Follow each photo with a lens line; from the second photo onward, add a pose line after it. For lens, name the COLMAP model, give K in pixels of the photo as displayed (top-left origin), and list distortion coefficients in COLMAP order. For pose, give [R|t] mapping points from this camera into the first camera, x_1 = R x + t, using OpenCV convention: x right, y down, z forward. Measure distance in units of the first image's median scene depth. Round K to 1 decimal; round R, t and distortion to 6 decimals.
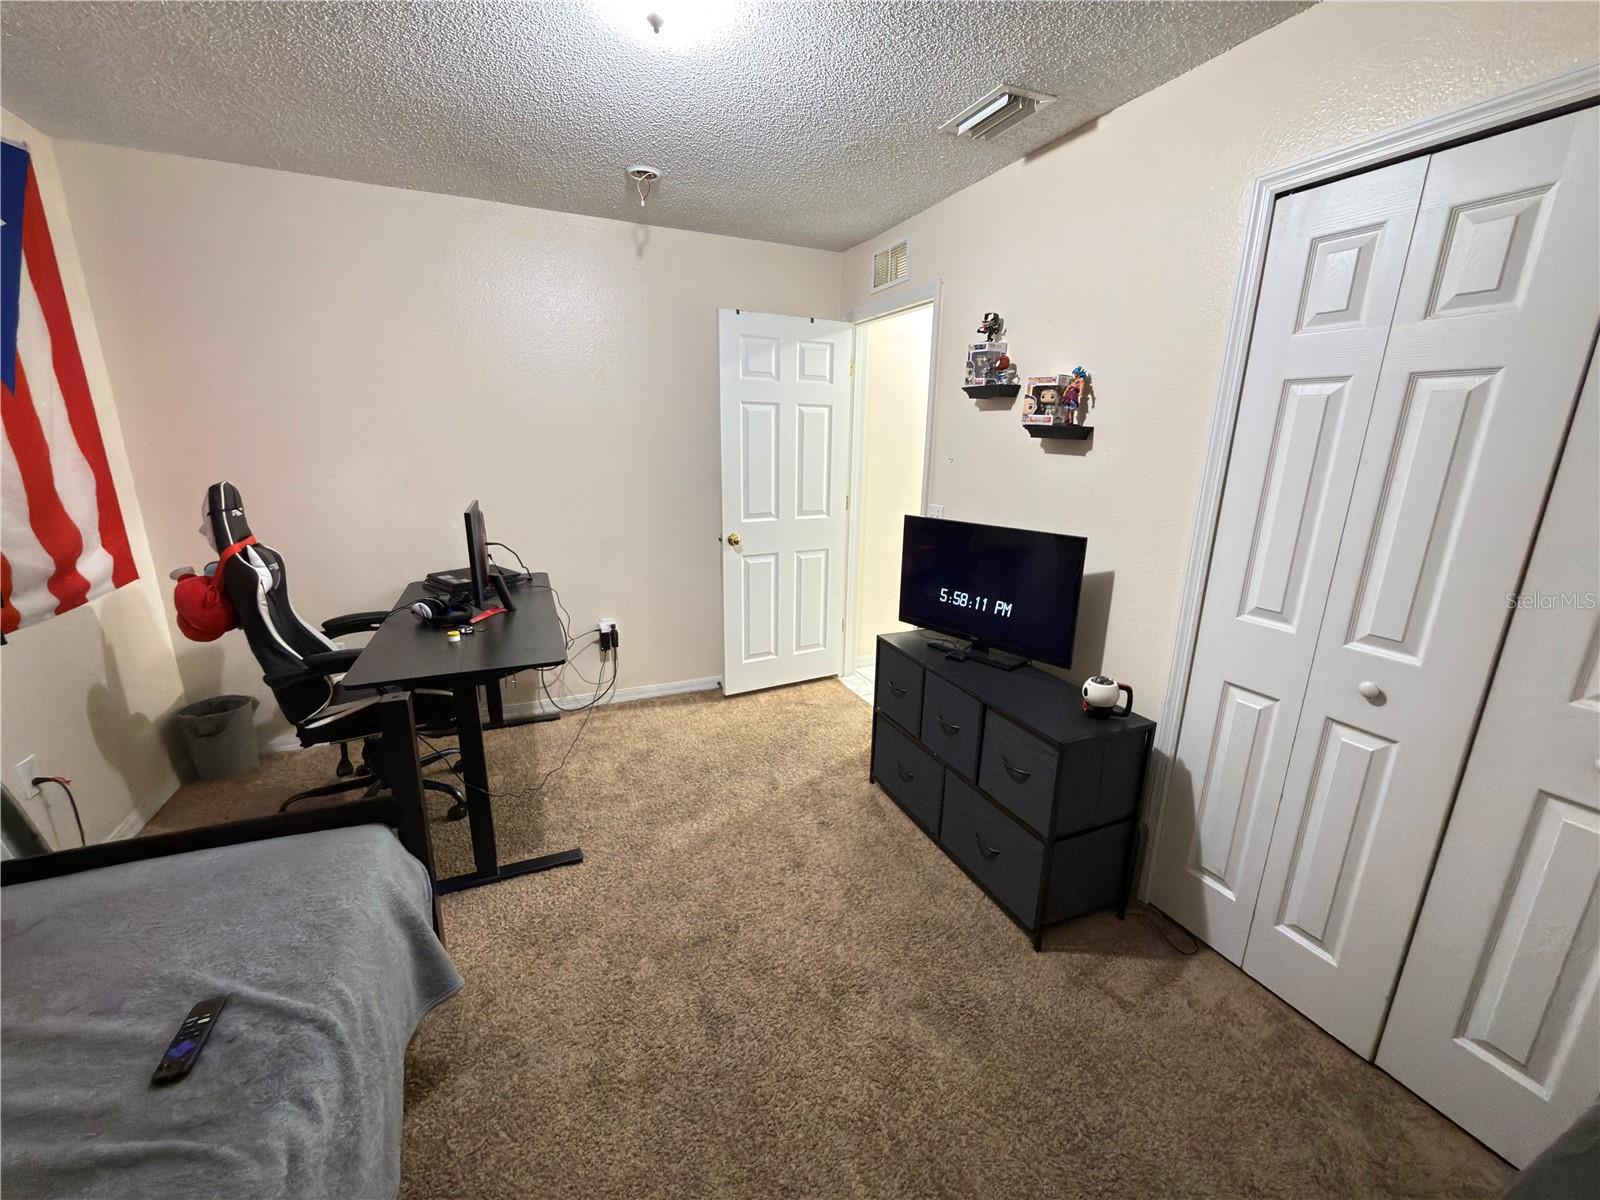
lens RADIAL K [[638.4, 0, 801.5], [0, 638.4, 601.2], [0, 0, 1]] dist [-0.000125, 0.000020]
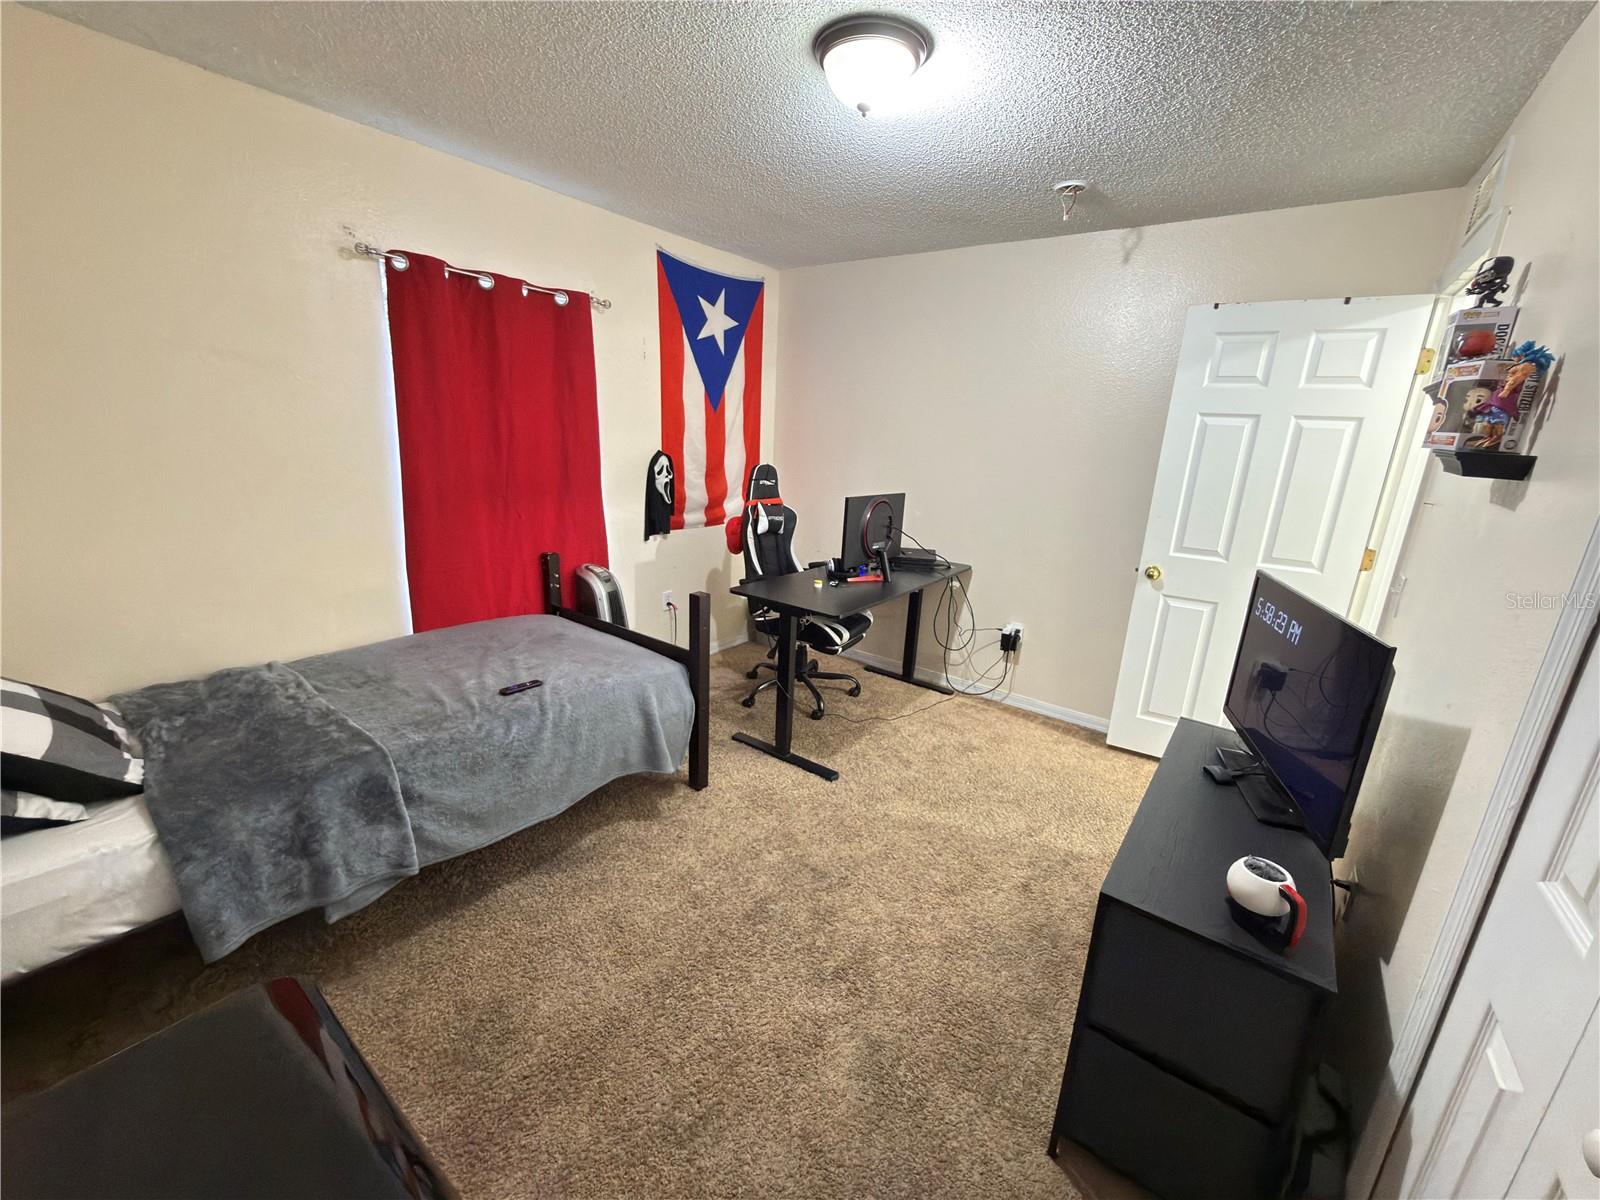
lens RADIAL K [[638.4, 0, 803.8], [0, 638.4, 602.0], [0, 0, 1]] dist [-0.000125, 0.000020]
pose [[0.495124, 0.238350, -0.835489, 0.412817], [-0.256195, 0.958928, 0.121739, -0.046110], [0.830191, 0.153772, 0.535852, 0.163341]]
